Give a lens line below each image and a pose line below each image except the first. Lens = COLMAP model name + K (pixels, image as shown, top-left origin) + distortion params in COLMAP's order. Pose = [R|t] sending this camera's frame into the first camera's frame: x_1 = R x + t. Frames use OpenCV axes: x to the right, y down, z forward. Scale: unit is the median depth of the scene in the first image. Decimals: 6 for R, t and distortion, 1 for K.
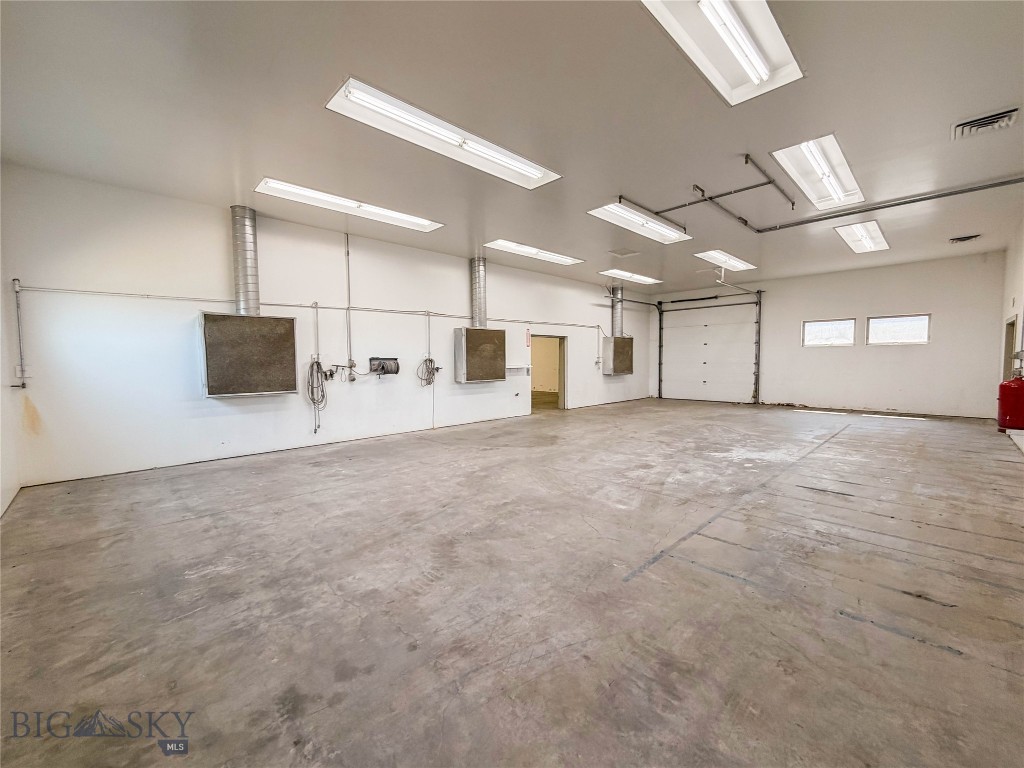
lens RADIAL K [[412.2, 0, 510.4], [0, 412.2, 385.0], [0, 0, 1]] dist [-0.001605, 0.000366]
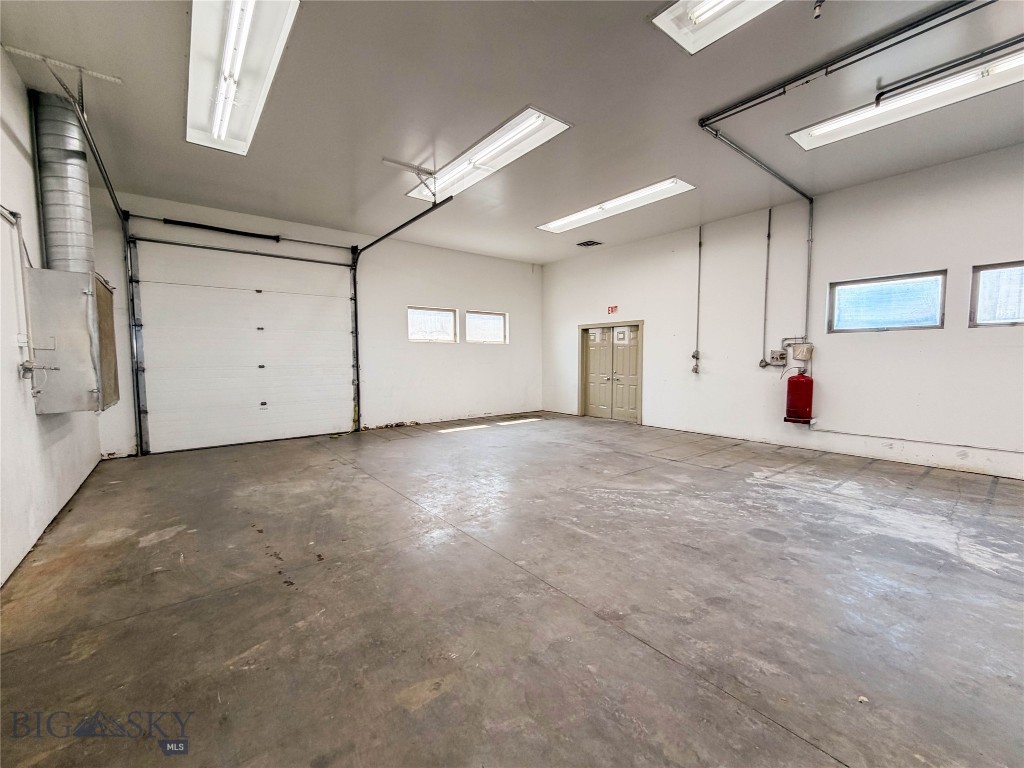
lens RADIAL K [[412.2, 0, 510.7], [0, 412.2, 385.6], [0, 0, 1]] dist [-0.001605, 0.000366]
pose [[0.089392, -0.058227, 0.994293, -0.000151], [0.065466, 0.996474, 0.052469, -0.039513], [-0.993843, 0.060402, 0.092889, 0.699515]]
